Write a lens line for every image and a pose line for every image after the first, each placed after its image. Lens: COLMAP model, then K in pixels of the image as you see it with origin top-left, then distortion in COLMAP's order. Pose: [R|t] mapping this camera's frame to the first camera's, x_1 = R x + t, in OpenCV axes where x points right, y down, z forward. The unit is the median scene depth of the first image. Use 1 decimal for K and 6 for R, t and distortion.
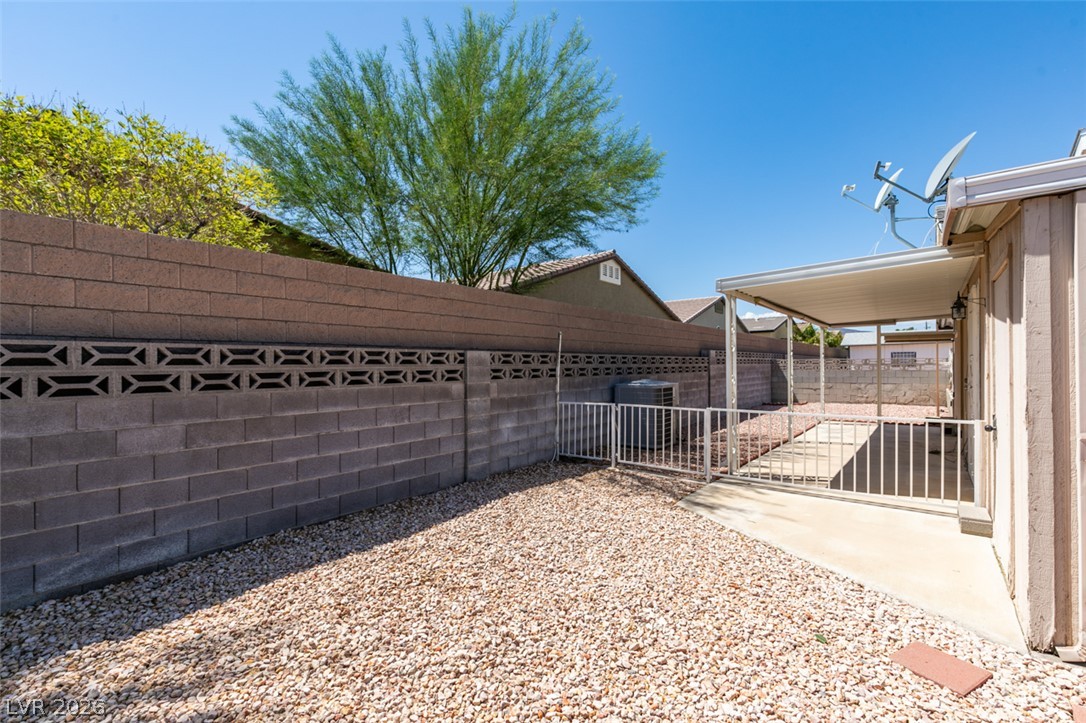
lens RADIAL K [[489.0, 0, 544.4], [0, 489.0, 362.1], [0, 0, 1]] dist [-0.000899, -0.000168]
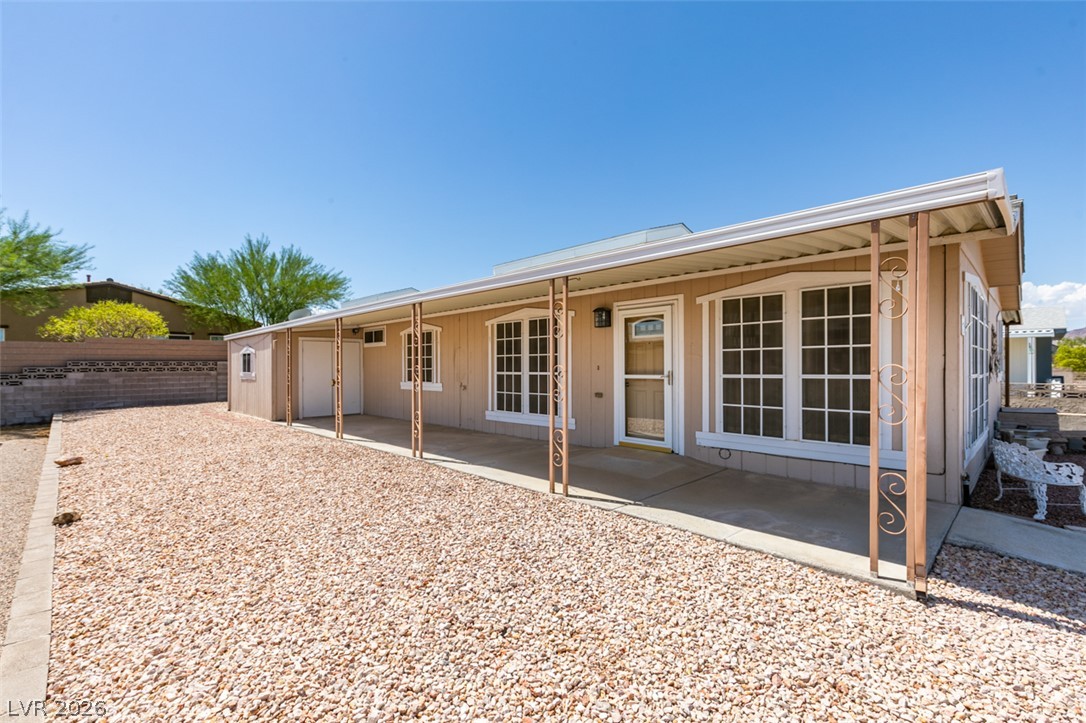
lens RADIAL K [[489.0, 0, 542.5], [0, 489.0, 364.0], [0, 0, 1]] dist [-0.000899, -0.000168]
pose [[0.991936, -0.002497, -0.126718, 3.756546], [0.002338, 0.999996, -0.001404, 0.002897], [0.126721, 0.001097, 0.991938, -3.065301]]
